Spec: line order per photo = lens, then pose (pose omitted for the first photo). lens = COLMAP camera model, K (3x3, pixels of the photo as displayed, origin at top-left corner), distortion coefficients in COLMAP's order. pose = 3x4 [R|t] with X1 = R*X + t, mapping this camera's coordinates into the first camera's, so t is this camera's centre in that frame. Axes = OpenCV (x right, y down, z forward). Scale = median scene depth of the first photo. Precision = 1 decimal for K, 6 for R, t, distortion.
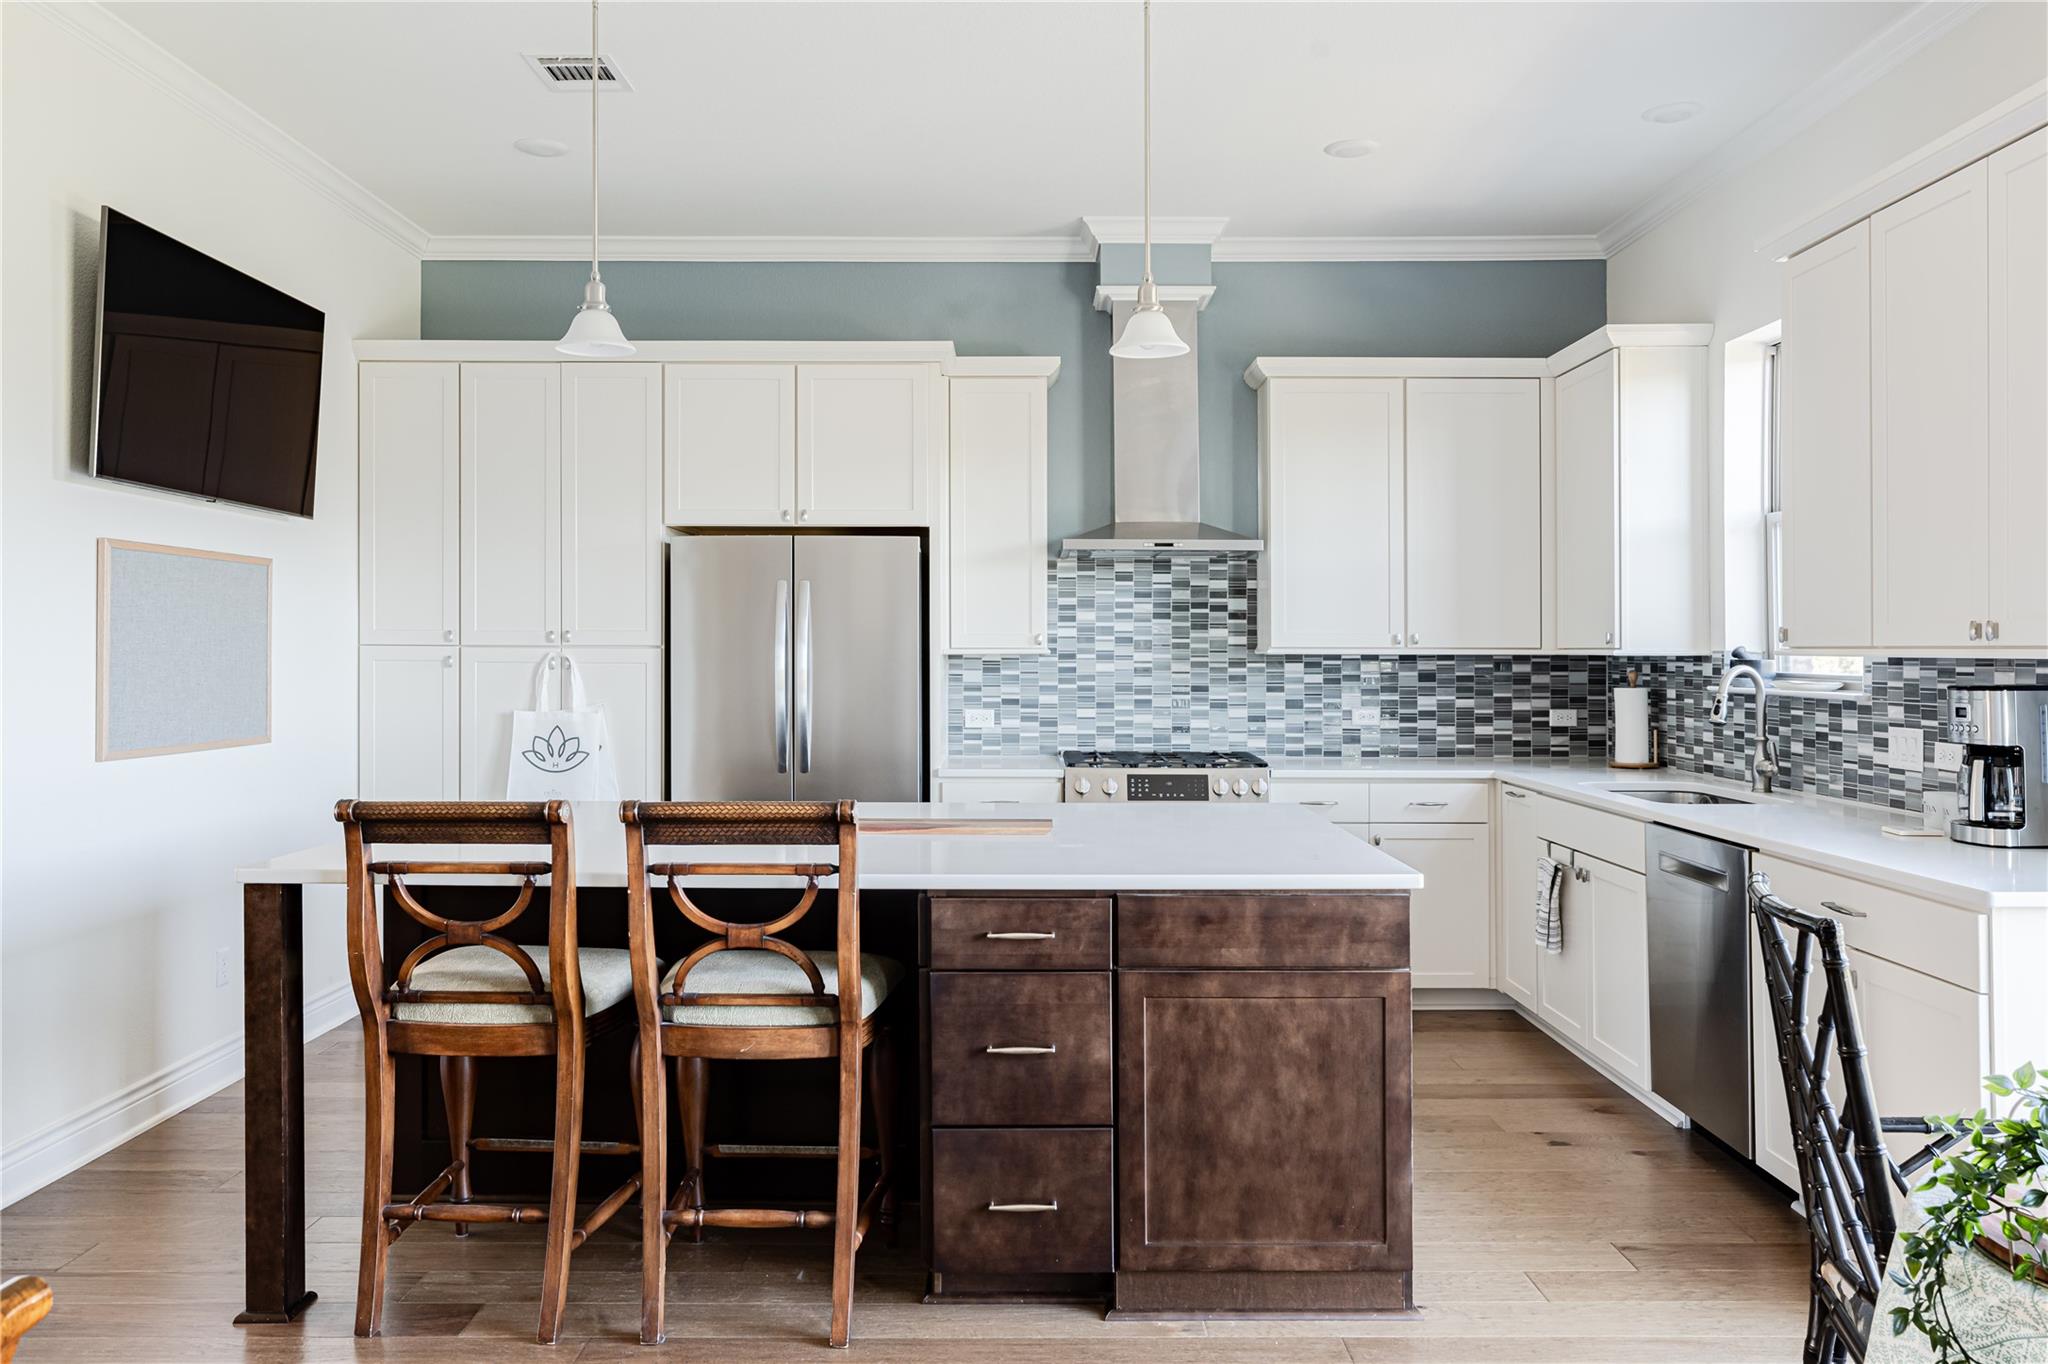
lens RADIAL K [[1529.0, 0, 1023.3], [0, 1529.0, 656.6], [0, 0, 1]] dist [-0.006939, -0.000117]
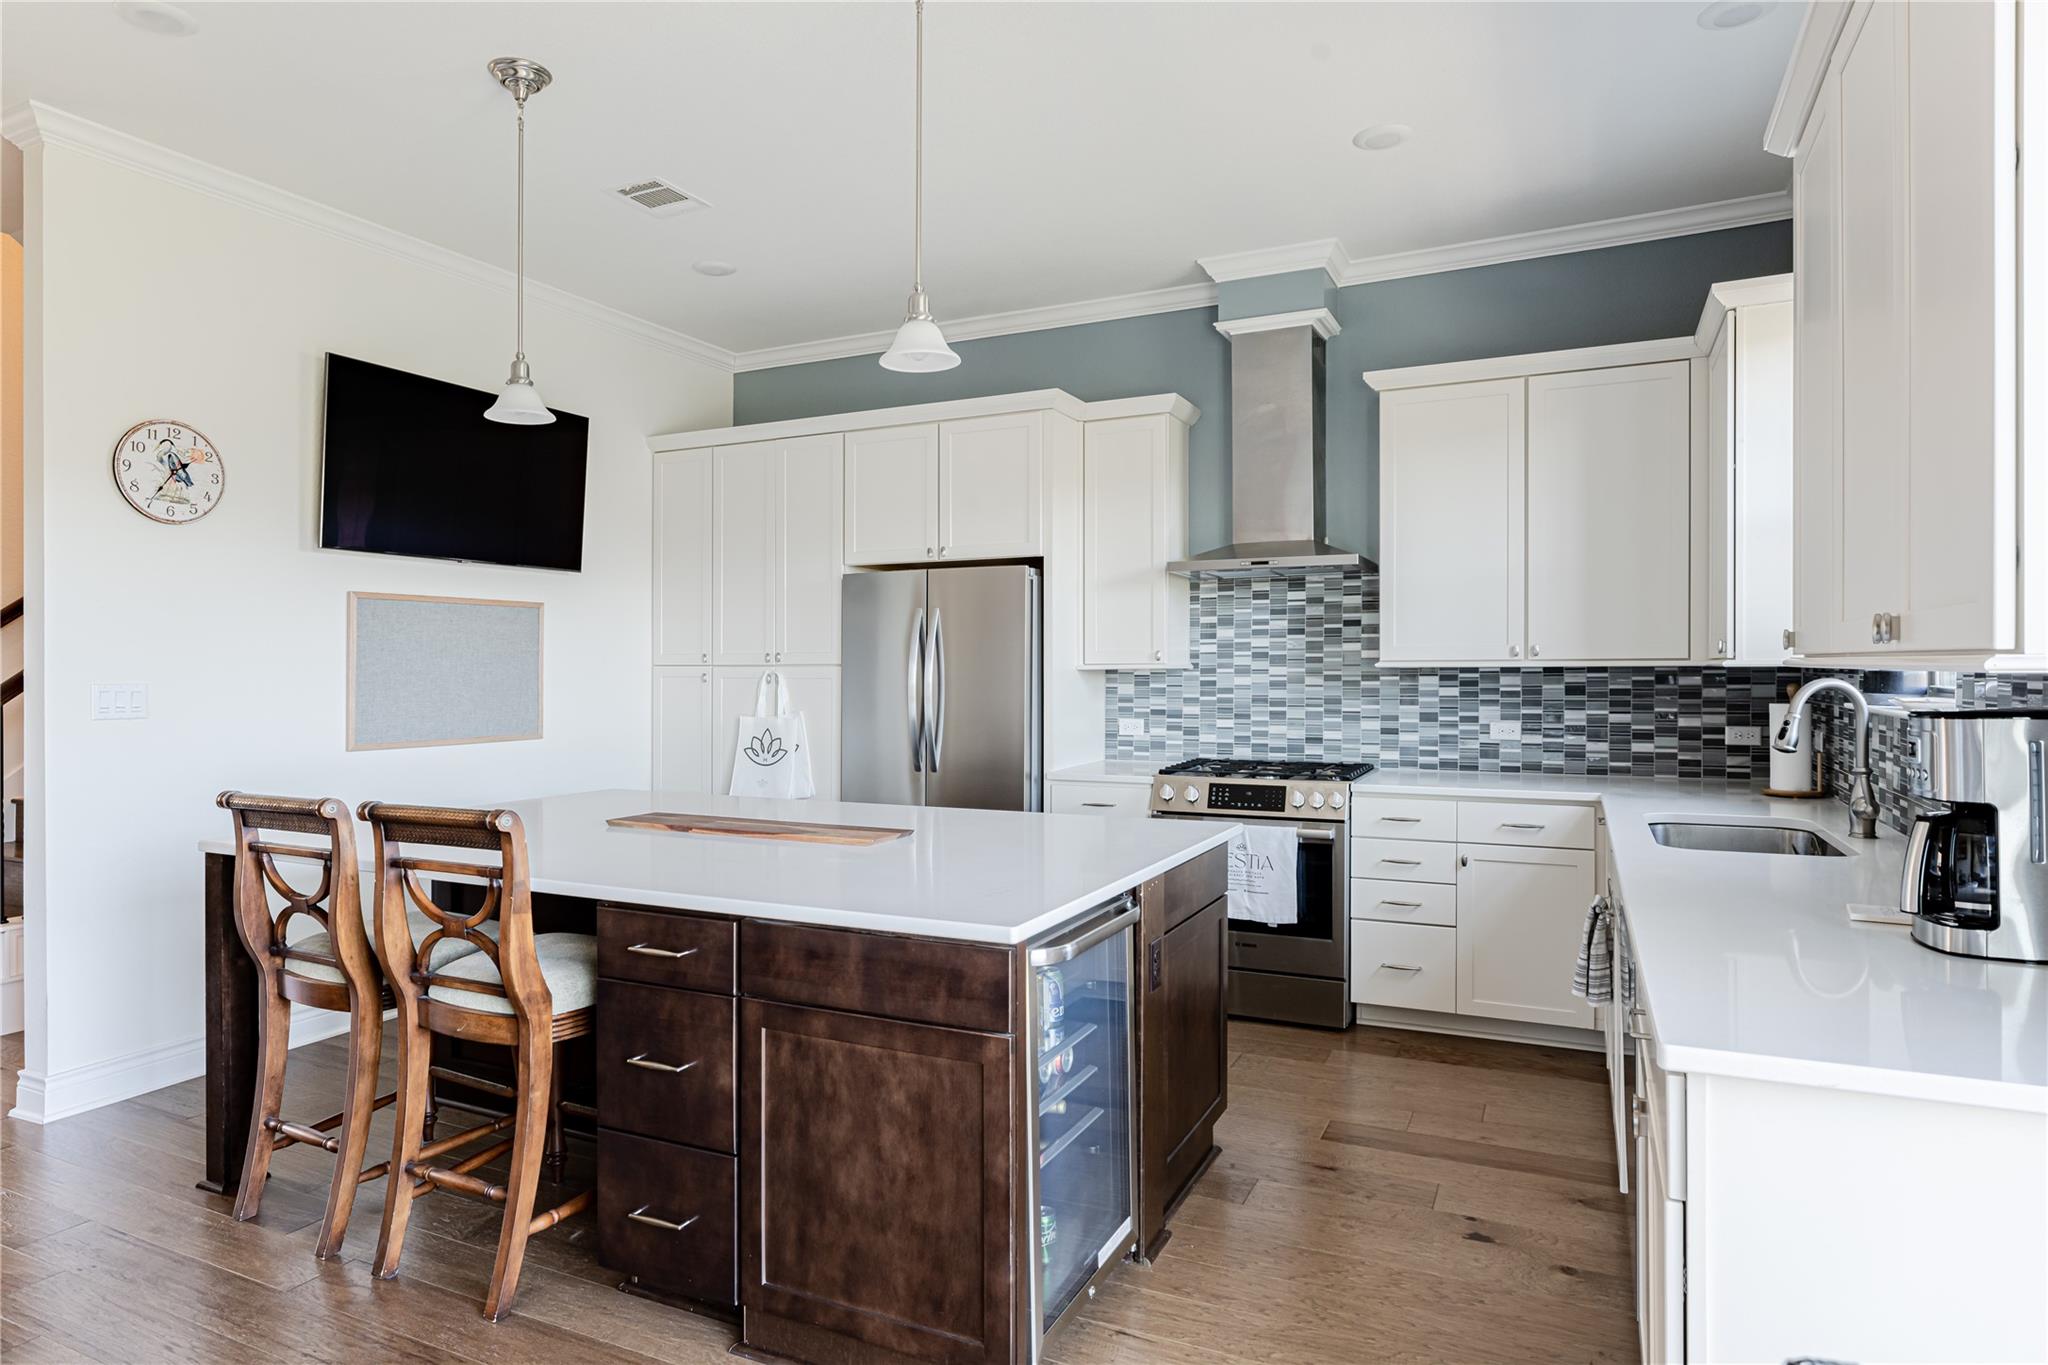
lens RADIAL K [[1157.0, 0, 1024.0], [0, 1157.0, 682.5], [0, 0, 1]] dist [-0.008817, 0.000235]
pose [[0.901242, -0.001595, -0.433314, 0.293846], [0.006152, 0.999940, 0.009117, -0.000115], [0.433273, -0.010882, 0.901197, 0.226217]]
